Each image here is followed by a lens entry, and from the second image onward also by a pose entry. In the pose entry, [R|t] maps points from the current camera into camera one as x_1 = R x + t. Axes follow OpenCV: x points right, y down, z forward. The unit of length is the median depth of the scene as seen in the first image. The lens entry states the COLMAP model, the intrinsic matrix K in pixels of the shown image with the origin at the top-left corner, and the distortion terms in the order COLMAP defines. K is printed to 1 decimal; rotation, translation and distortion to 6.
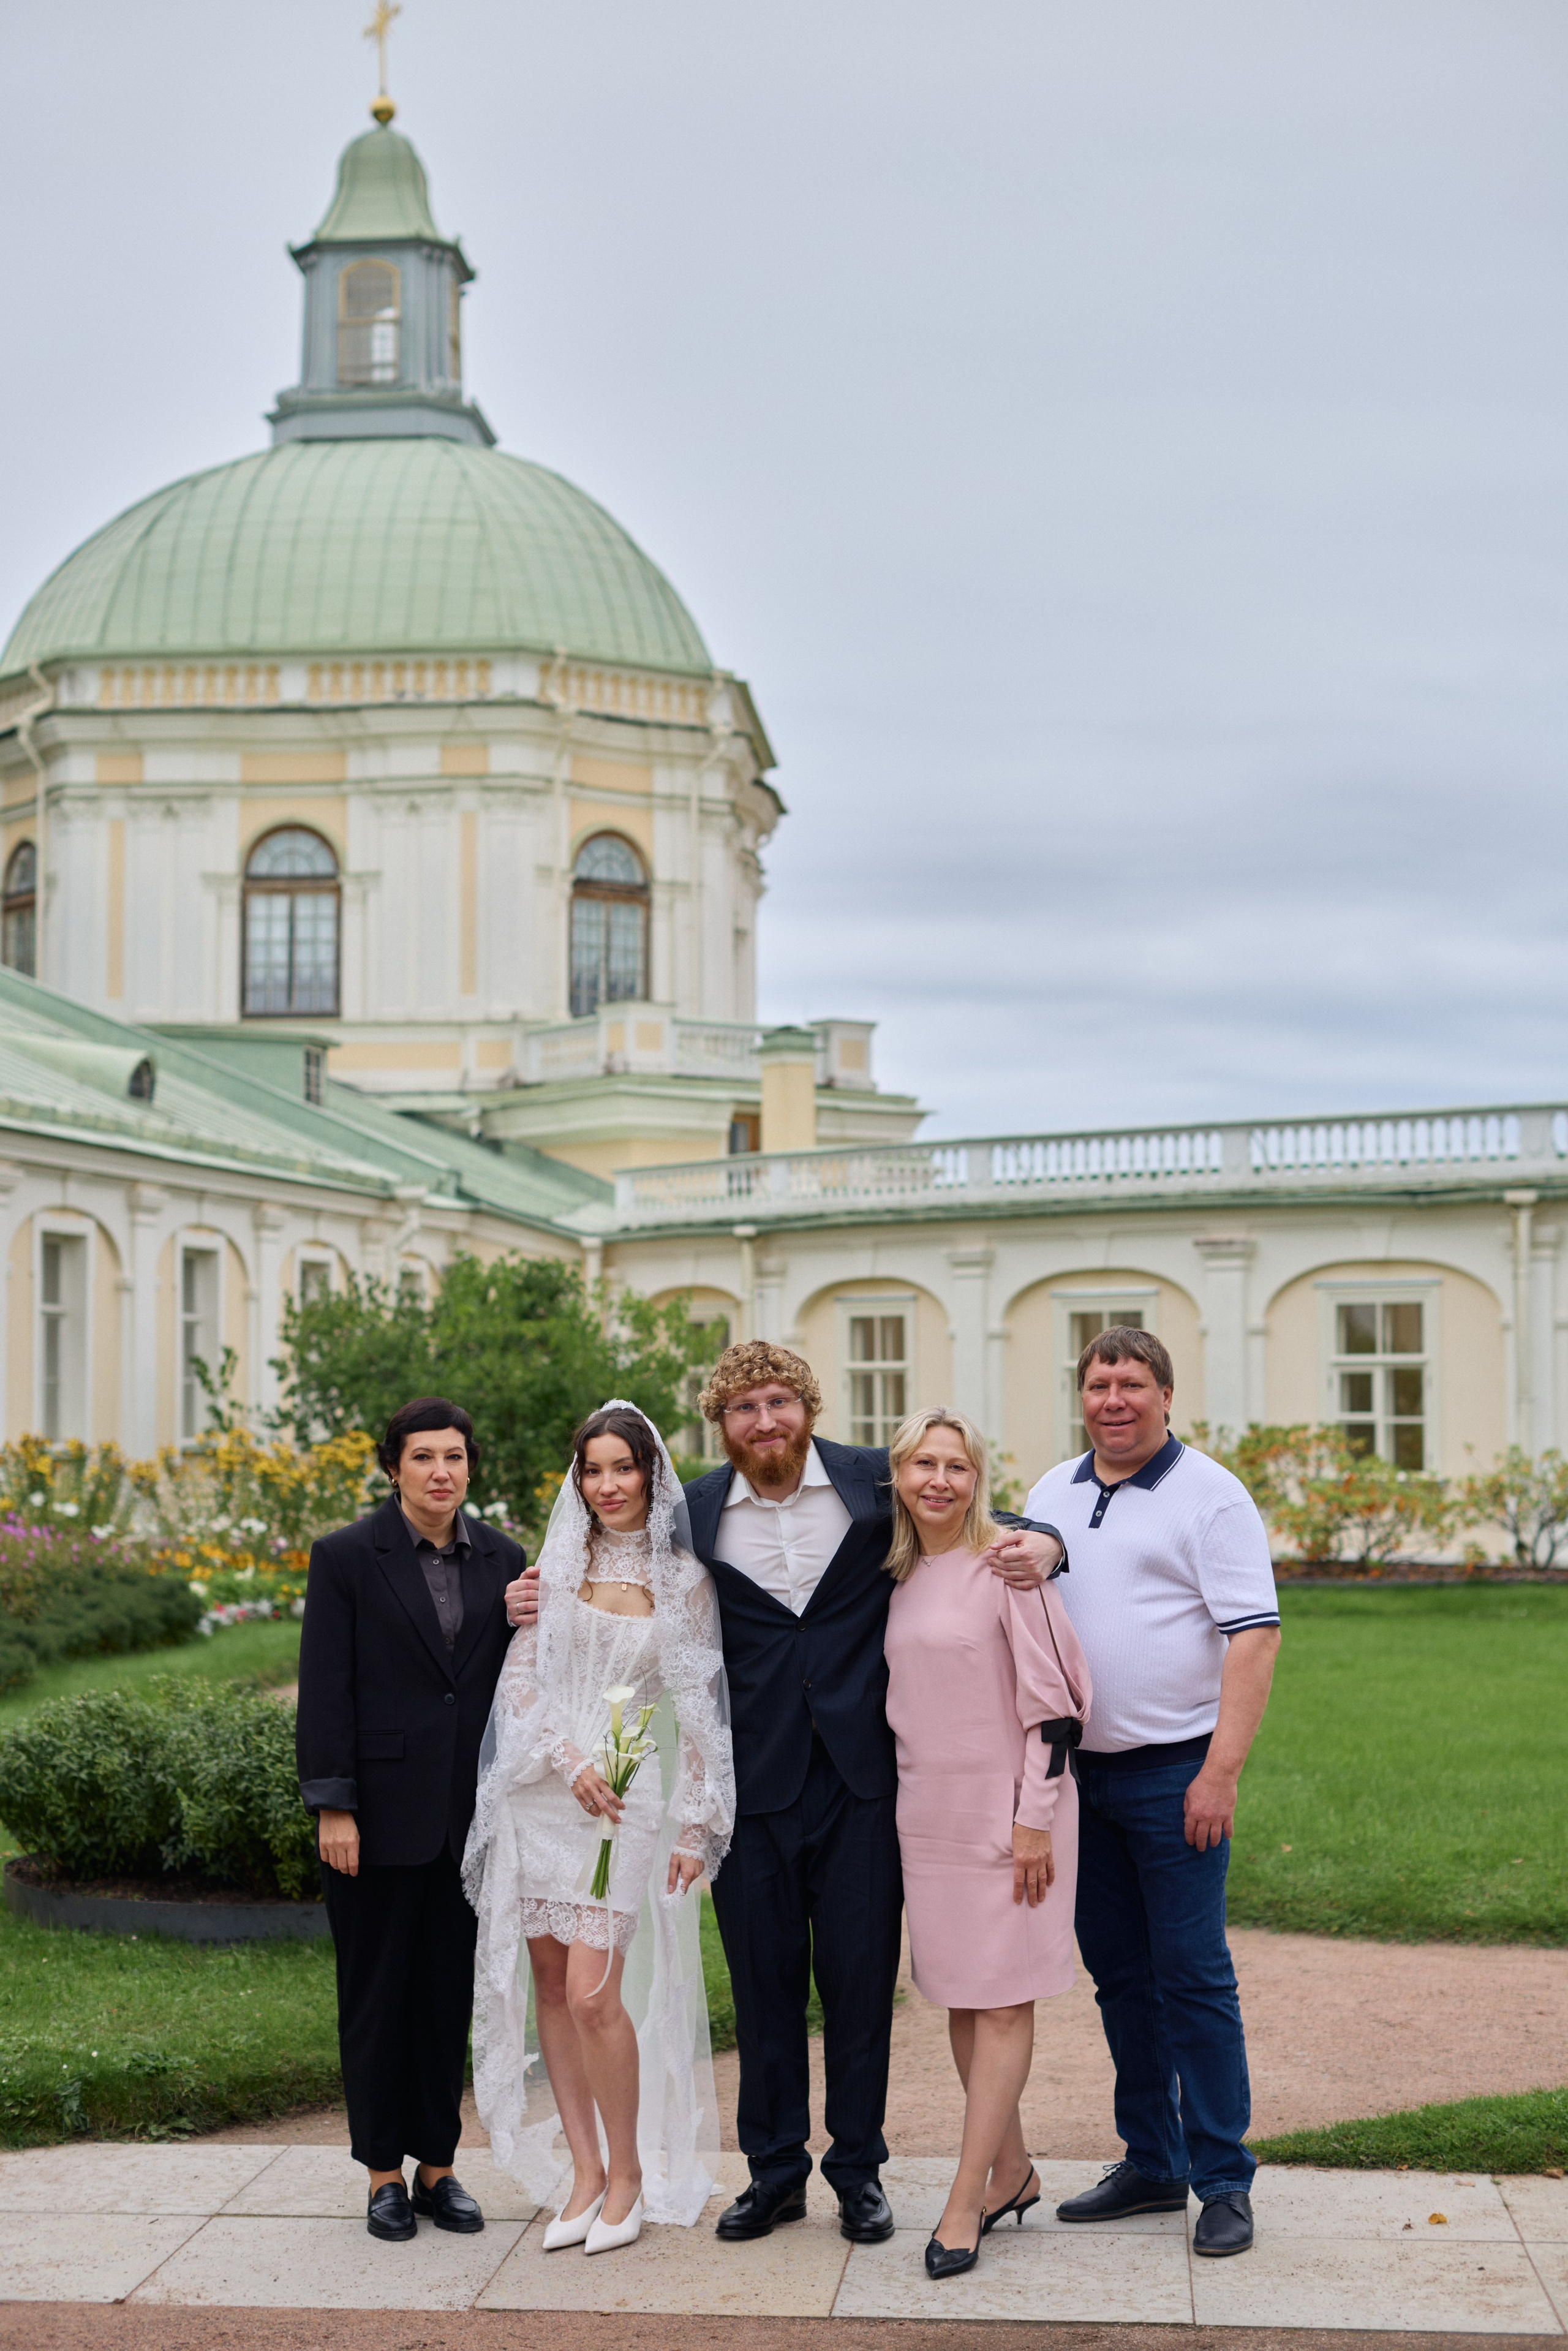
lens RADIAL K [[3876.8, 0, 681.9], [0, 3876.8, 1297.6], [0, 0, 1]] dist [-0.184206, 0.369212]
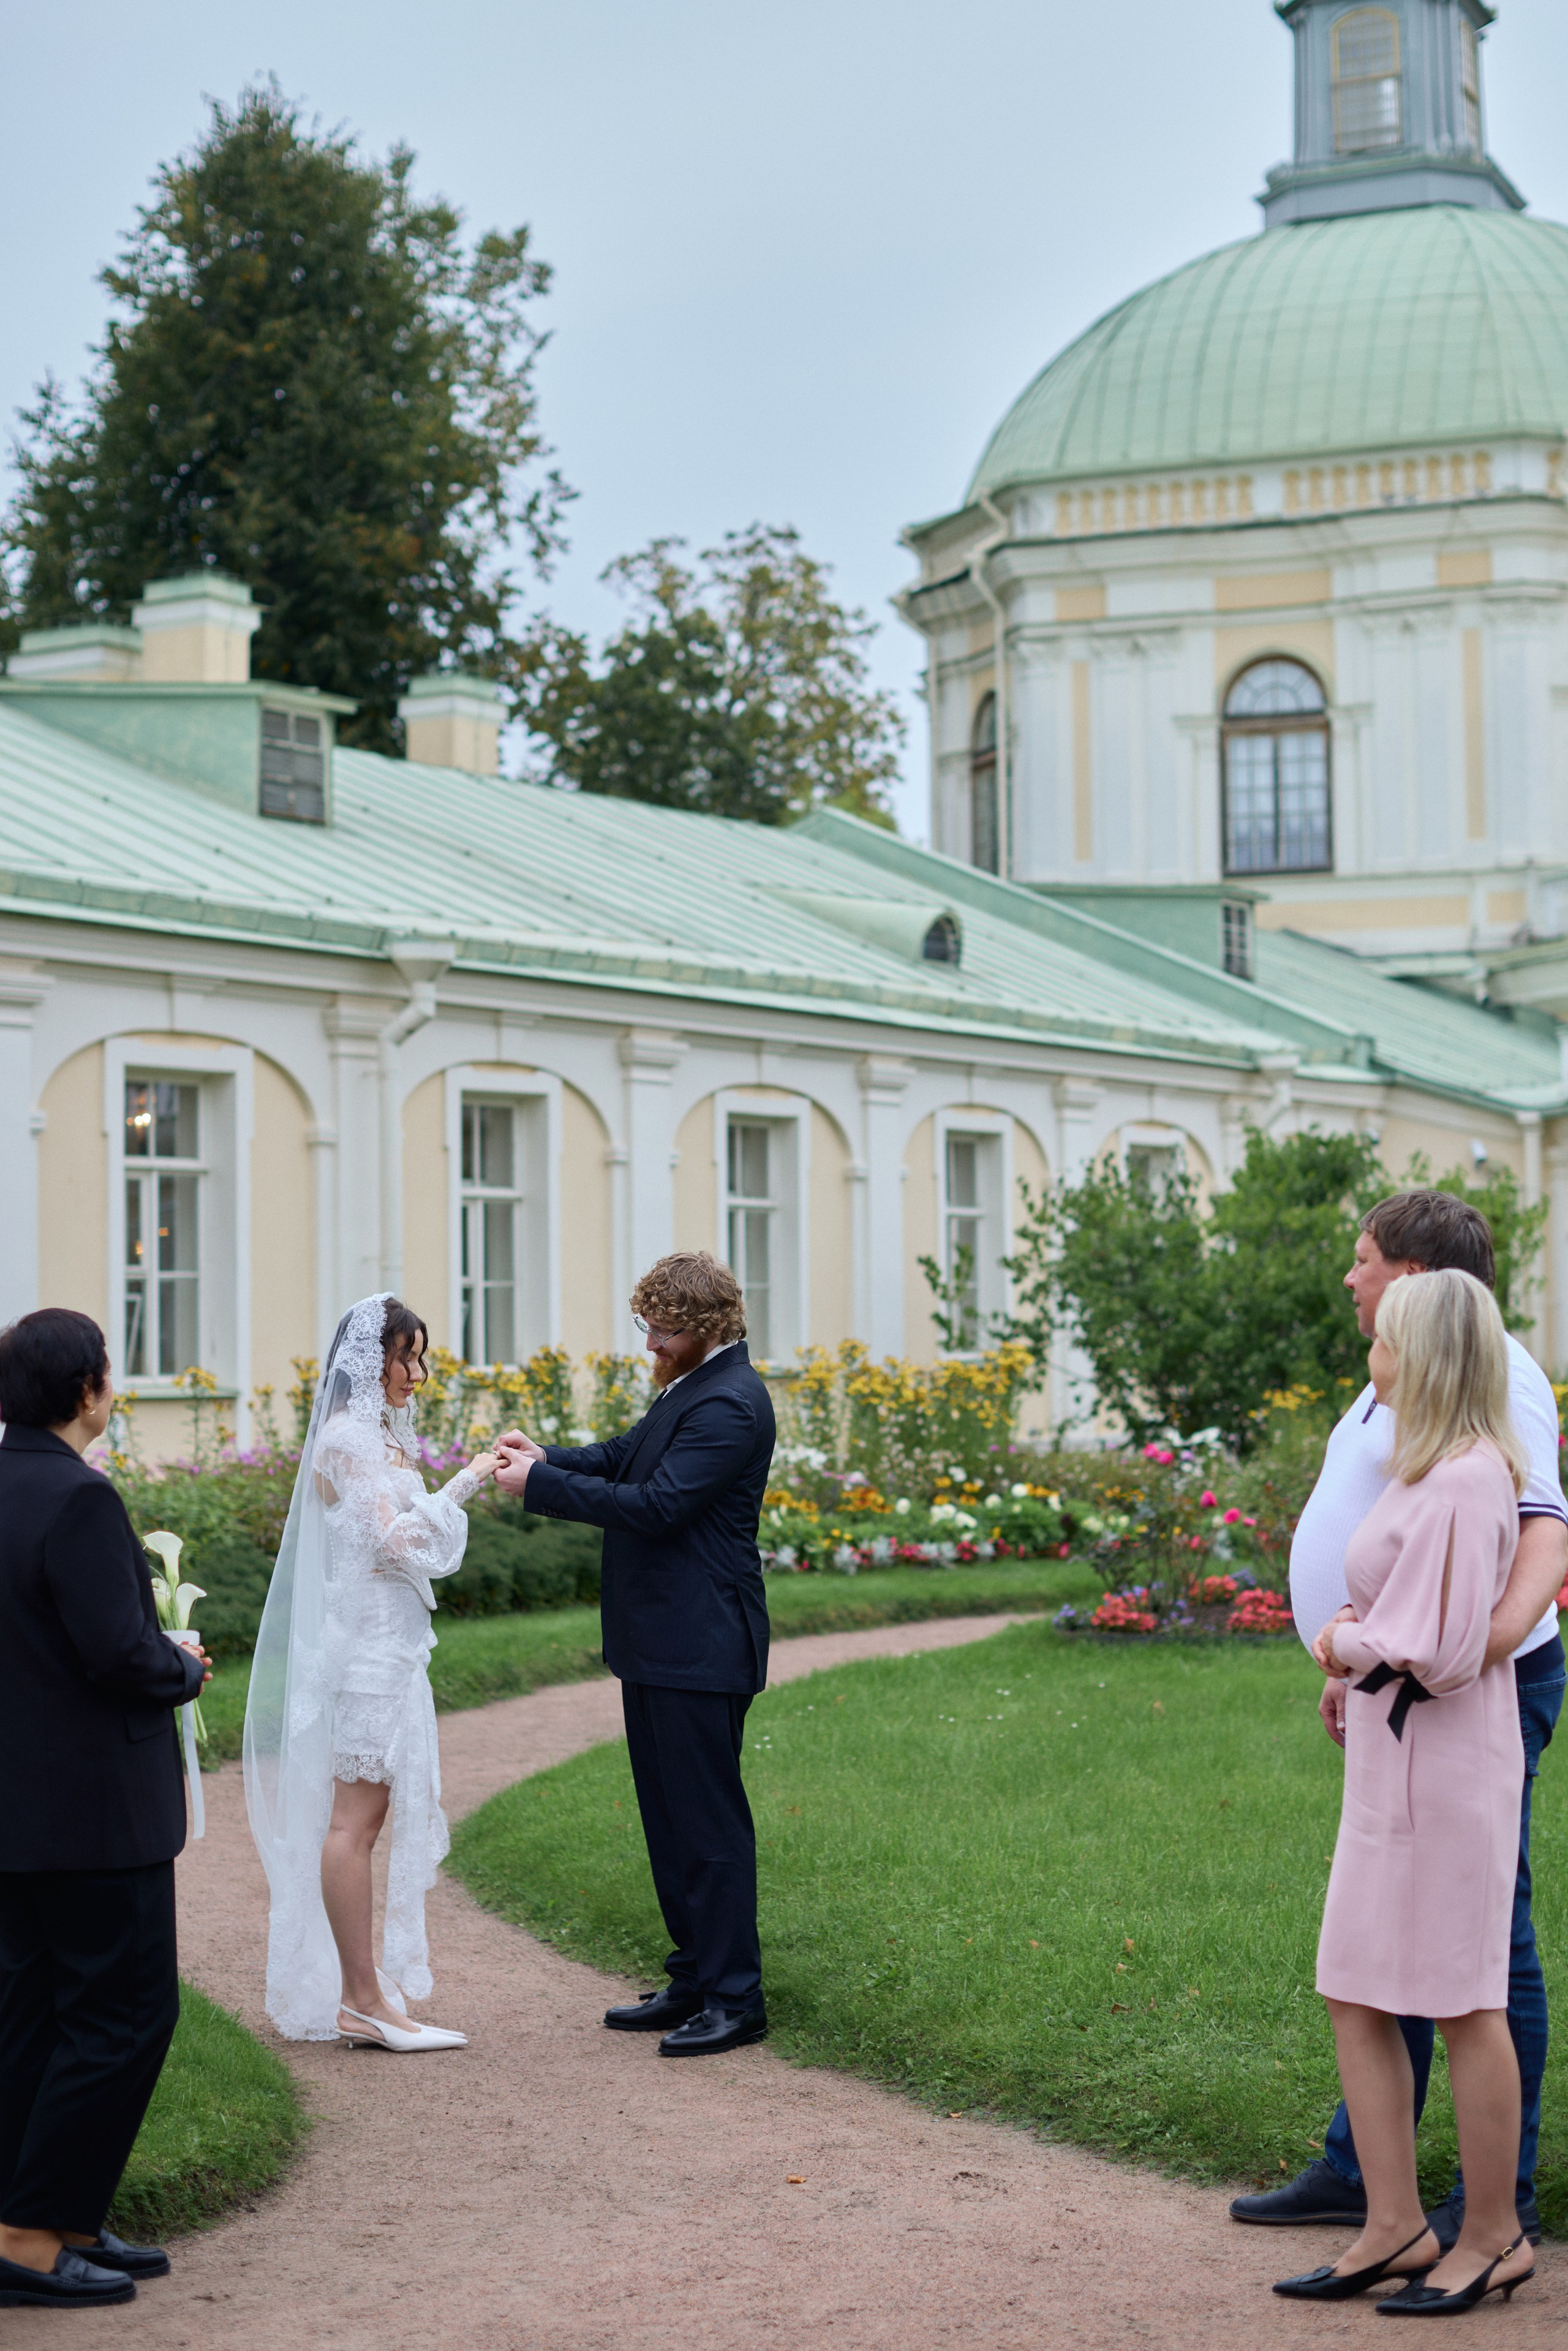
lens RADIAL K [[3936.6, 0, 779.3], [0, 3936.6, 1234.7], [0, 0, 1]] dist [-0.218033, 0.641013]
pose [[0.932934, -0.015763, -0.359702, 0.112272], [0.017392, 0.999848, 0.001292, 0.006256], [0.359627, -0.007462, 0.933066, 0.129106]]
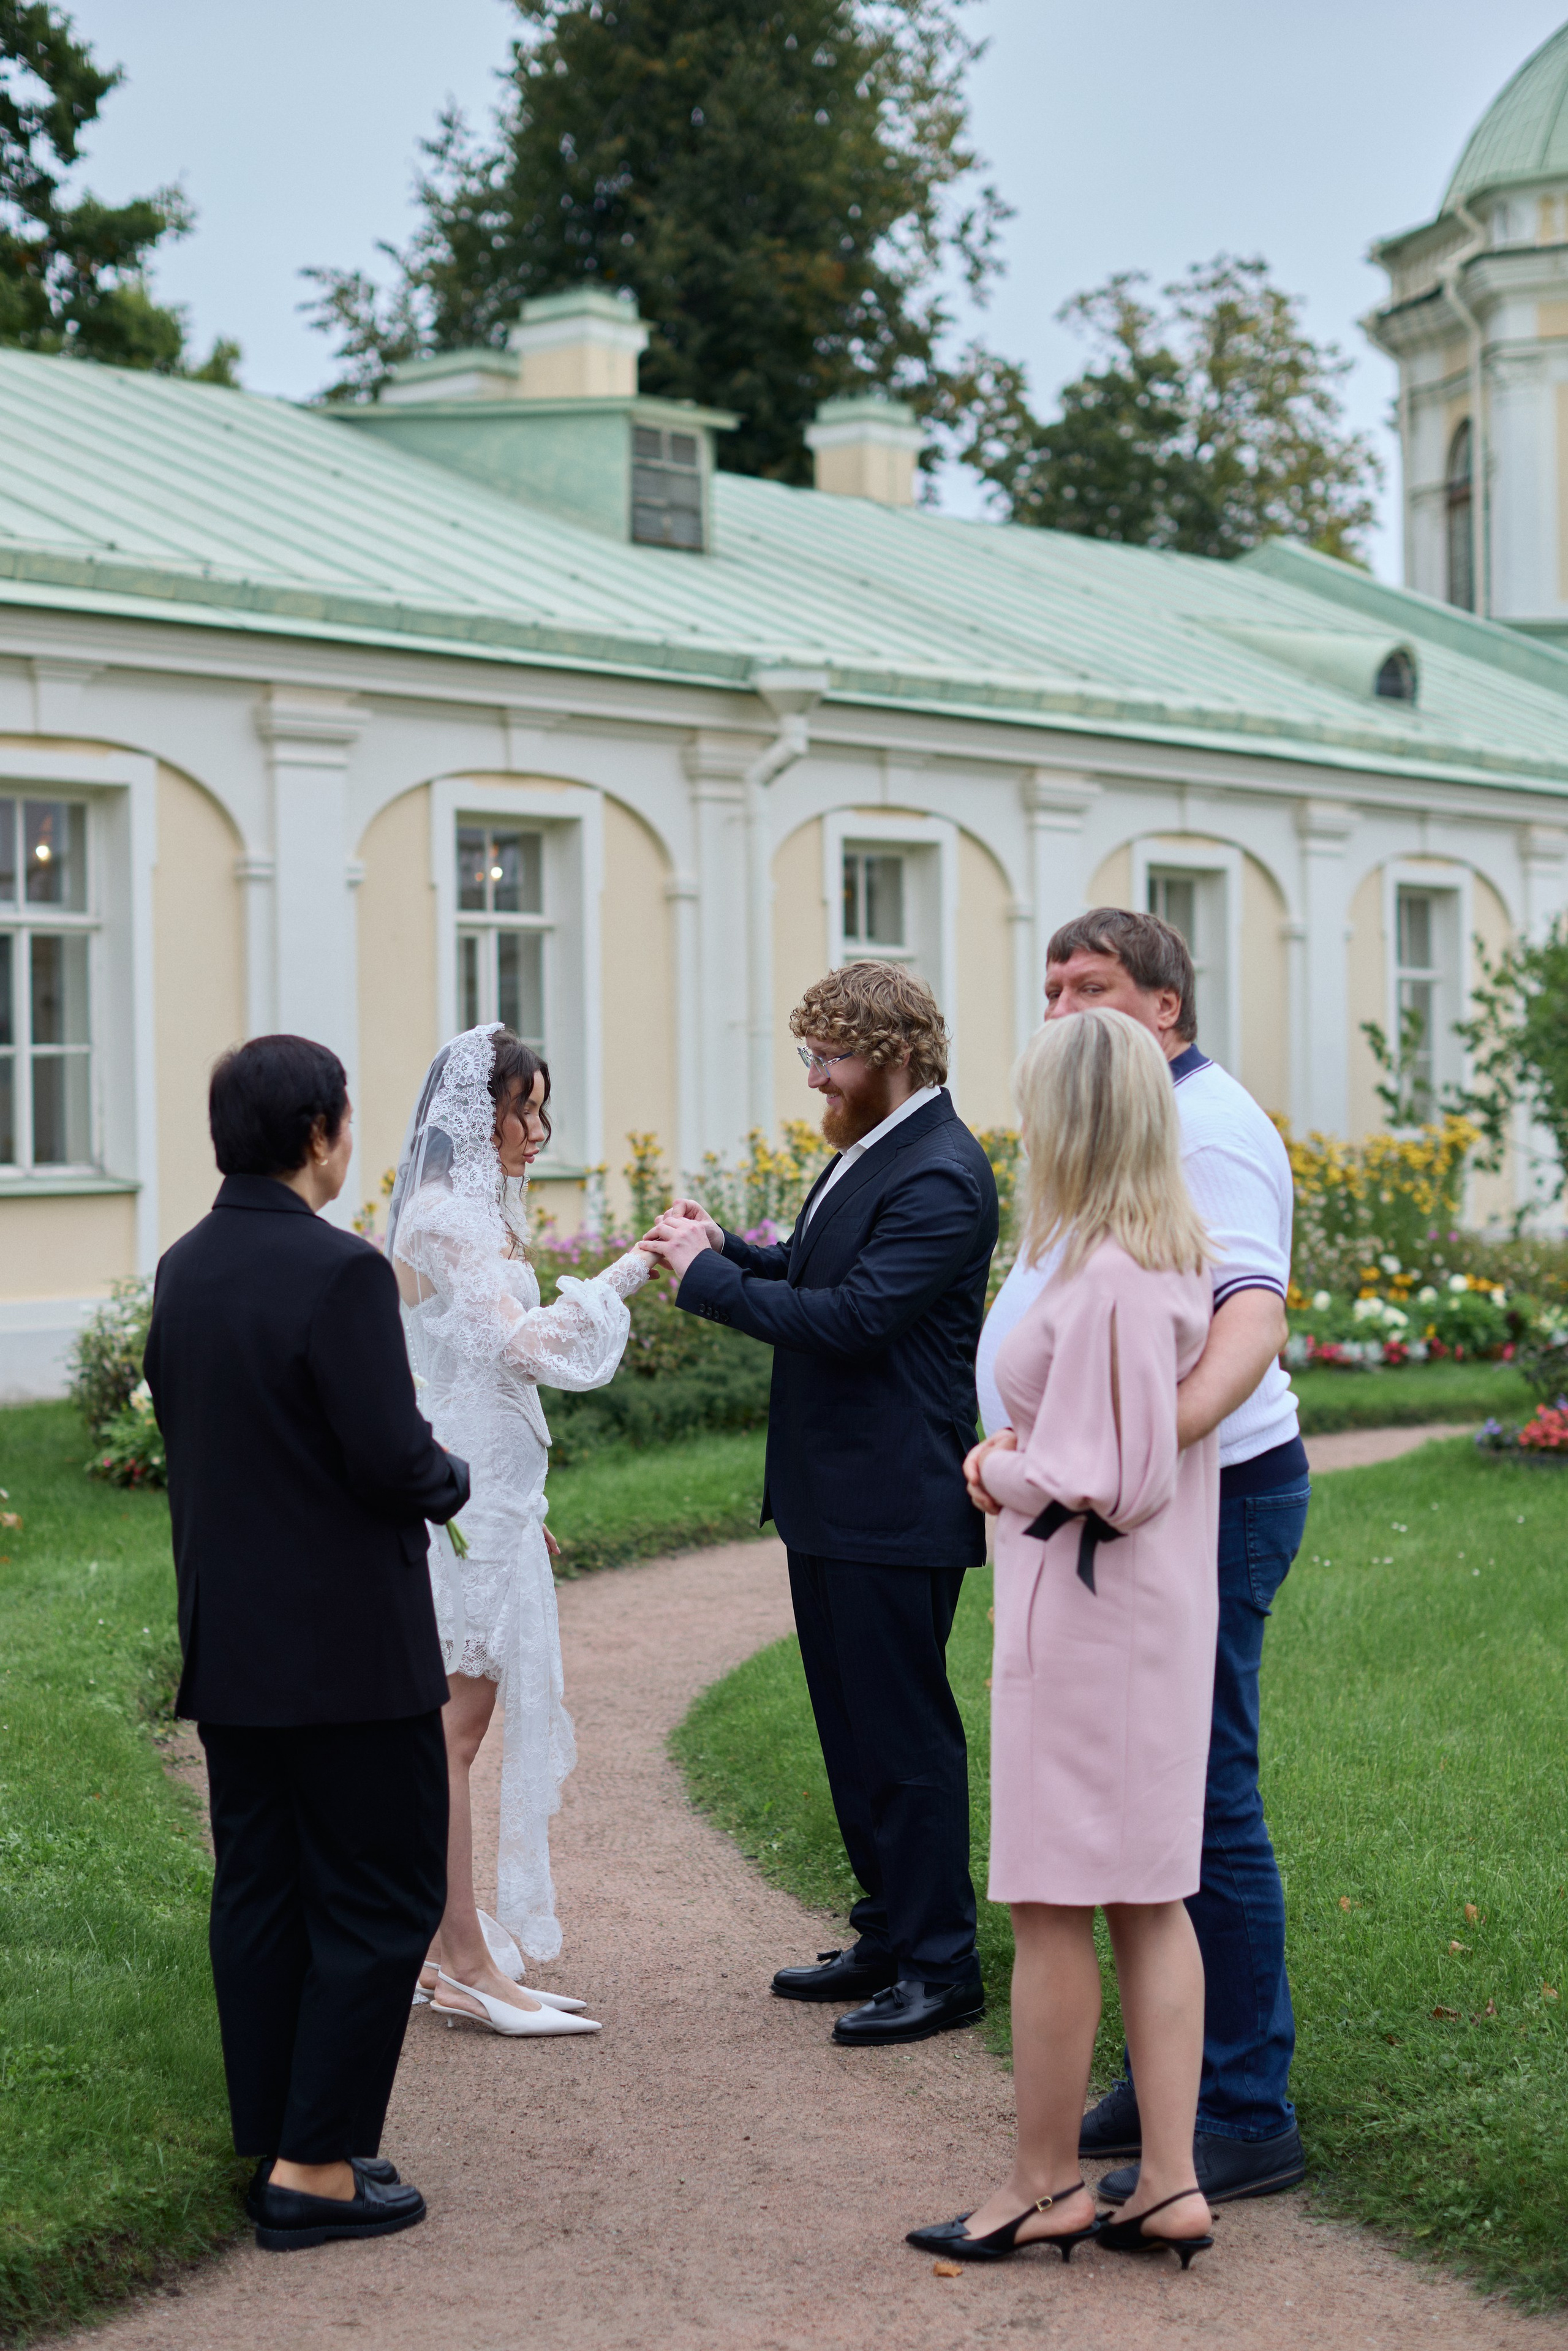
lens RADIAL K [[3876.8, 0, 681.9], [0, 3876.8, 1297.6], [0, 0, 1]] dist [-0.184206, 0.369212]
pose [[0.864564, 0.013873, -0.502331, 0.101137], [0.023551, 0.997402, 0.068079, 0.010350], [0.501970, -0.070689, 0.861991, 0.194173]]
